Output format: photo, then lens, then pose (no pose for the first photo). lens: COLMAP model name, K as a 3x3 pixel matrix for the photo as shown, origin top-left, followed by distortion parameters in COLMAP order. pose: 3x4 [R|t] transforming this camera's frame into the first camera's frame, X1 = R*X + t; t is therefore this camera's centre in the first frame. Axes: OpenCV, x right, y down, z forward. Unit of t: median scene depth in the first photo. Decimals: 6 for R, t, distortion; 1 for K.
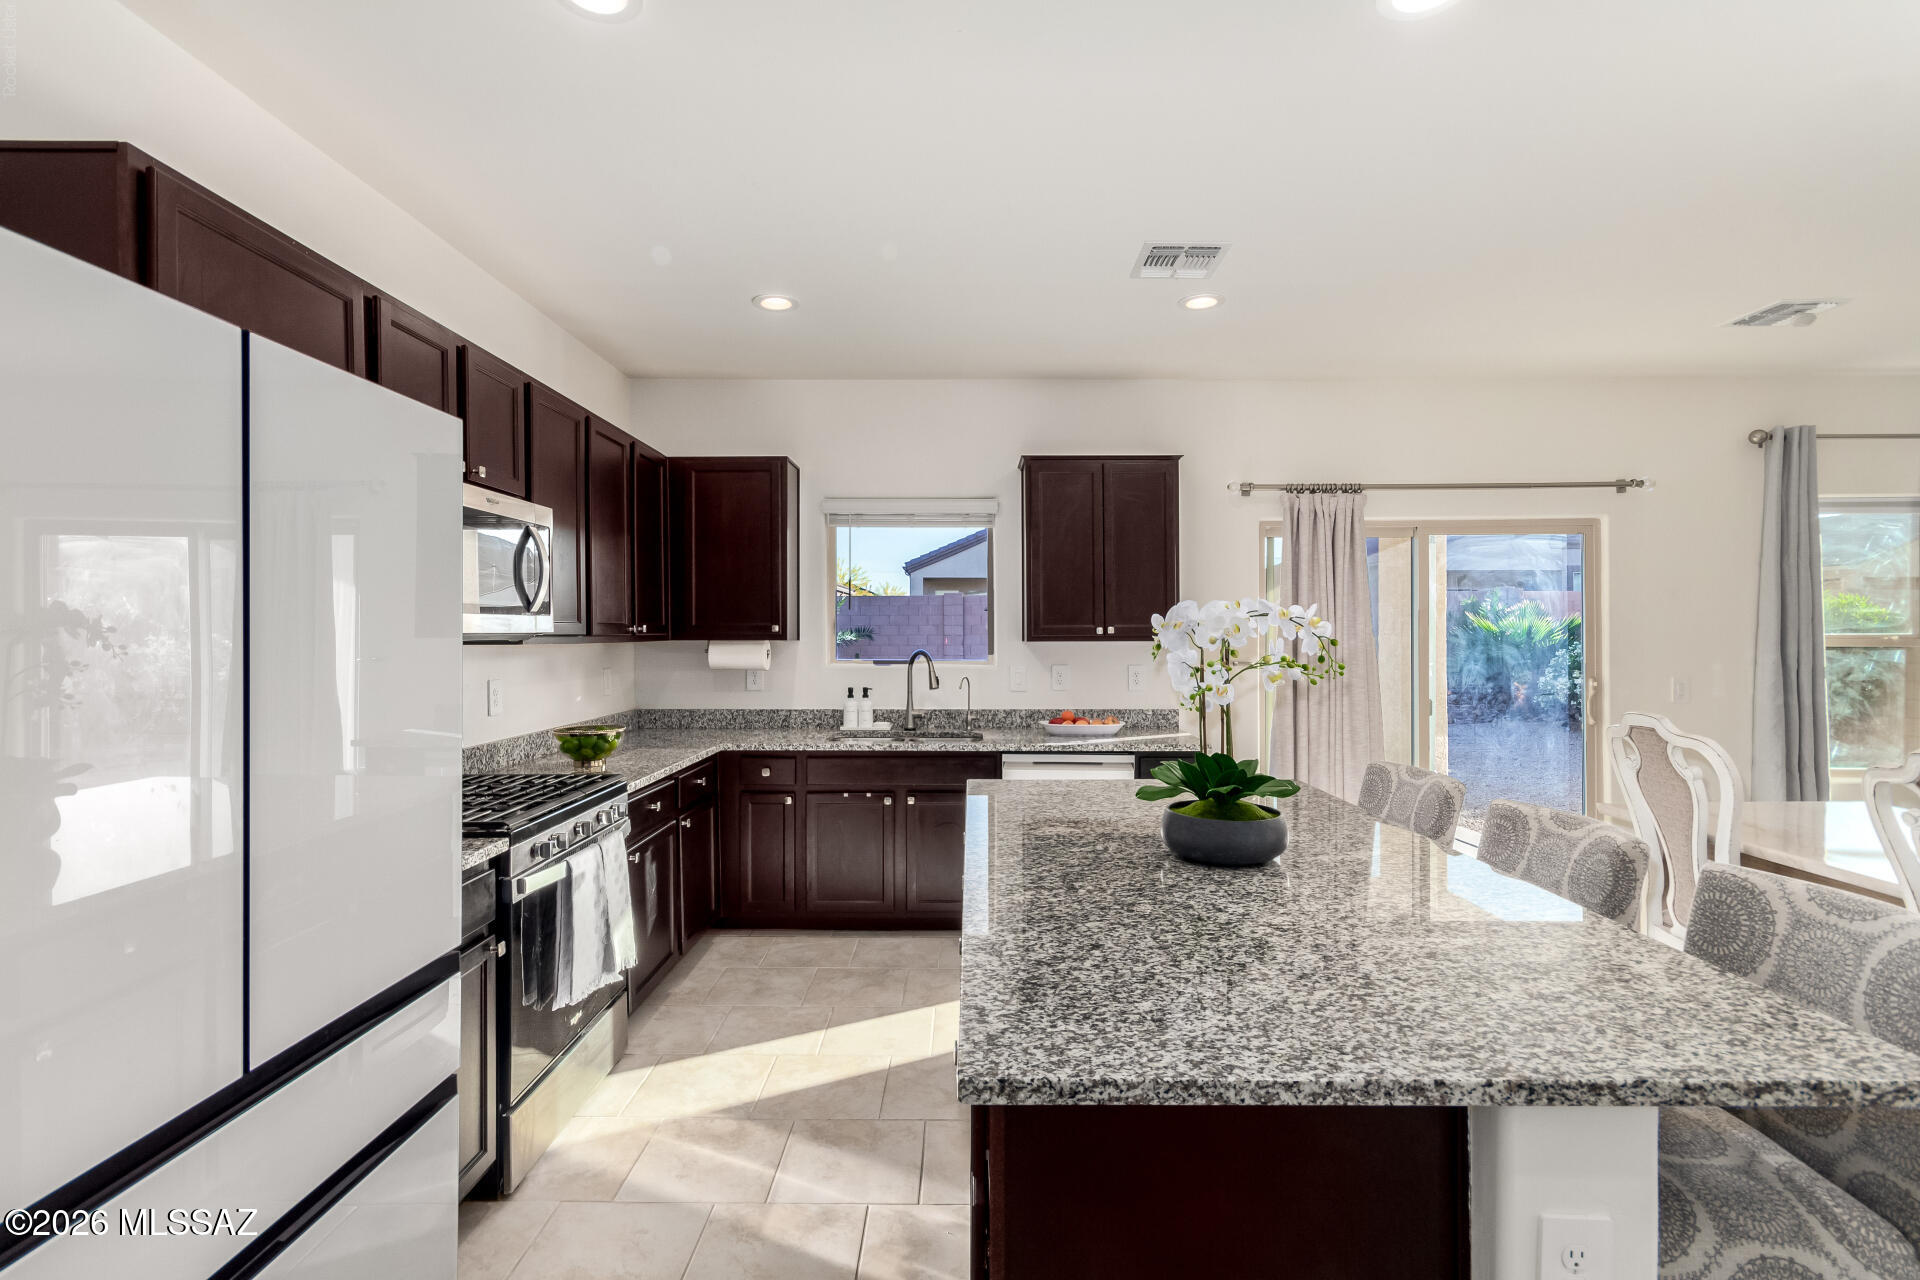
lens RADIAL K [[892.3, 0, 974.9], [0, 892.3, 632.6], [0, 0, 1]] dist [0.006259, -0.001326]
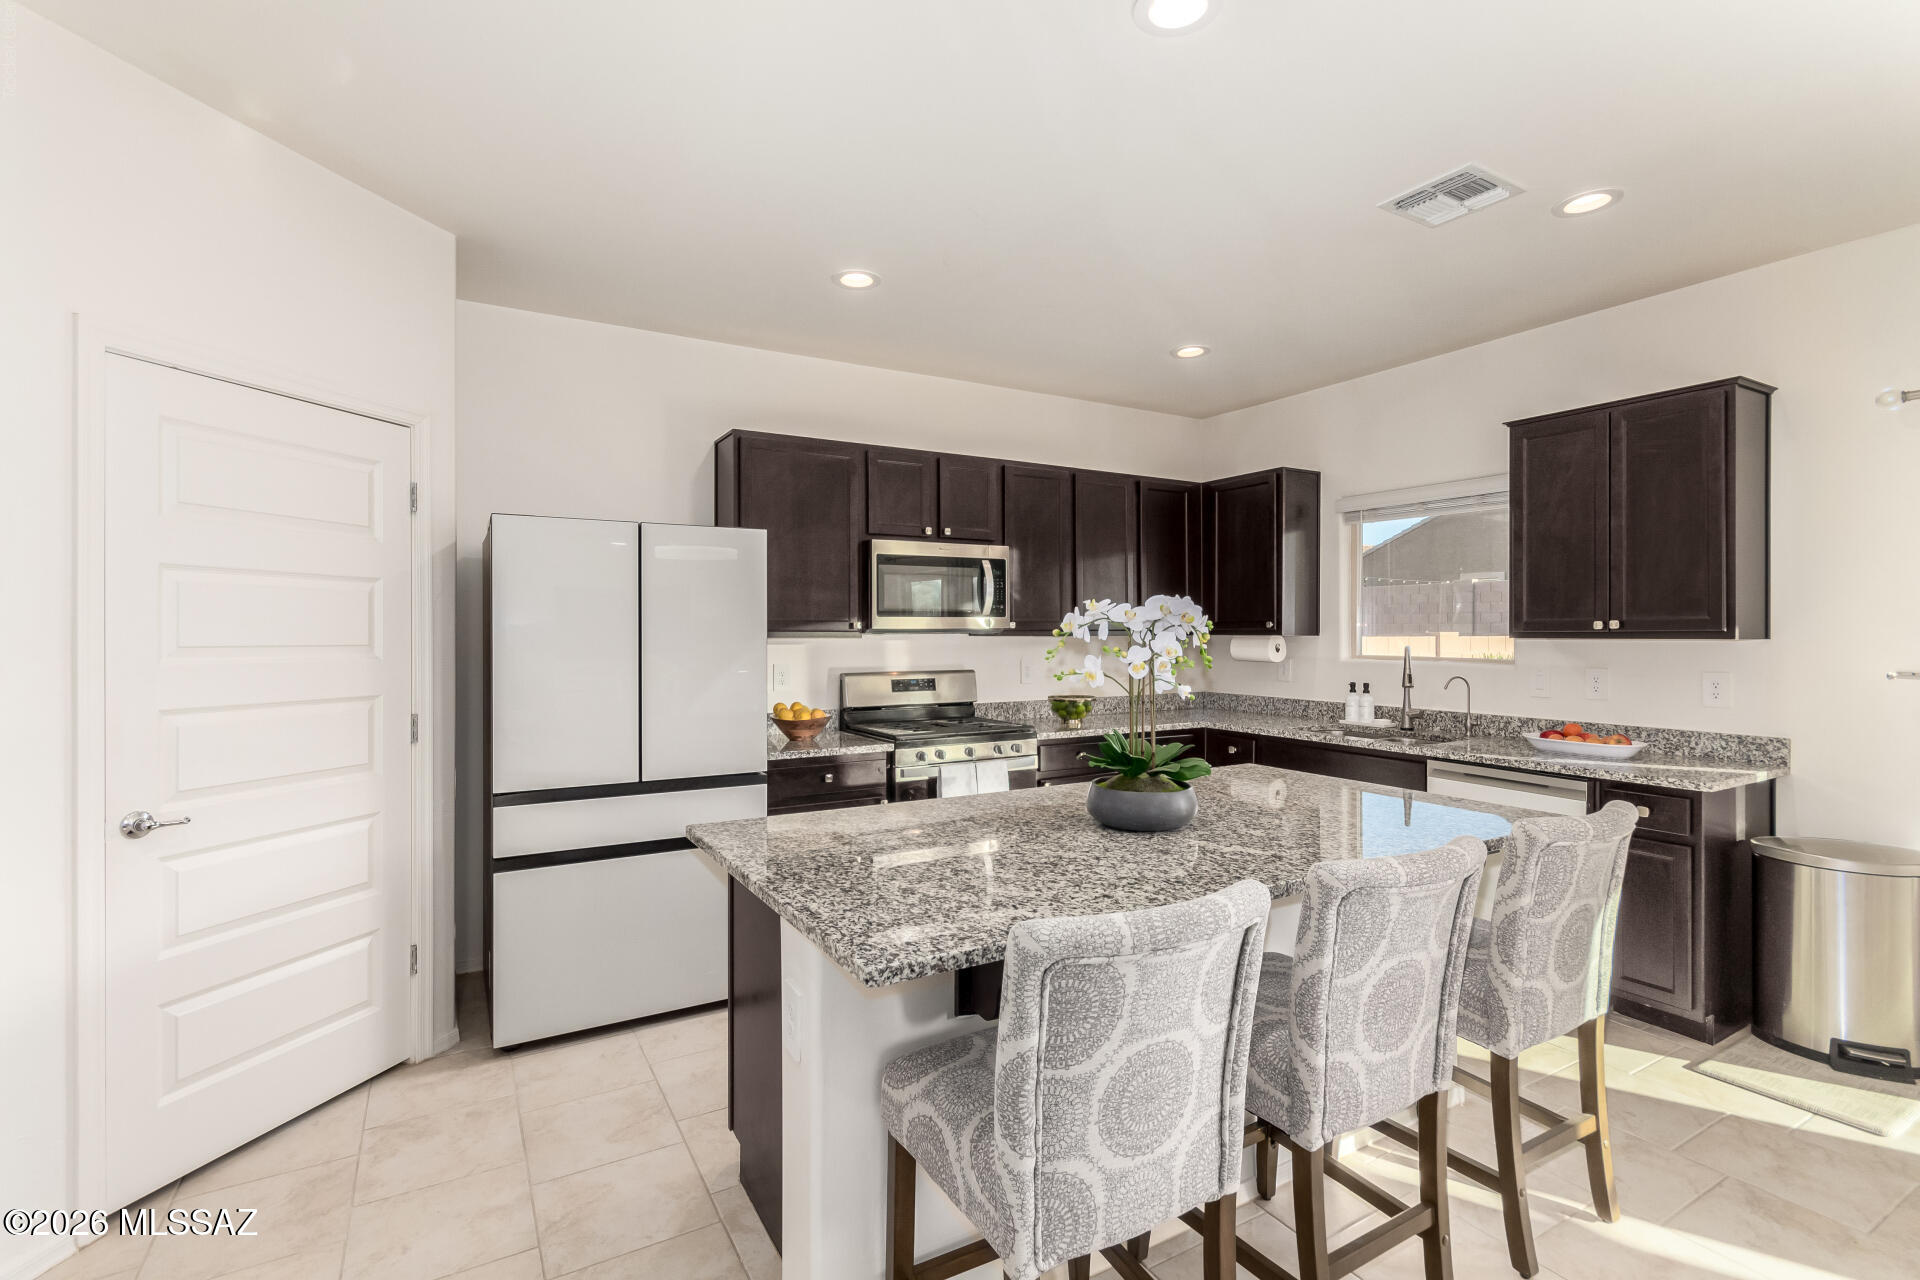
lens RADIAL K [[892.3, 0, 957.8], [0, 892.3, 637.0], [0, 0, 1]] dist [0.006259, -0.001326]
pose [[0.510615, 0.007287, -0.859779, 0.526613], [0.000100, 0.999964, 0.008535, 0.001726], [0.859810, -0.004444, 0.510595, 0.104384]]
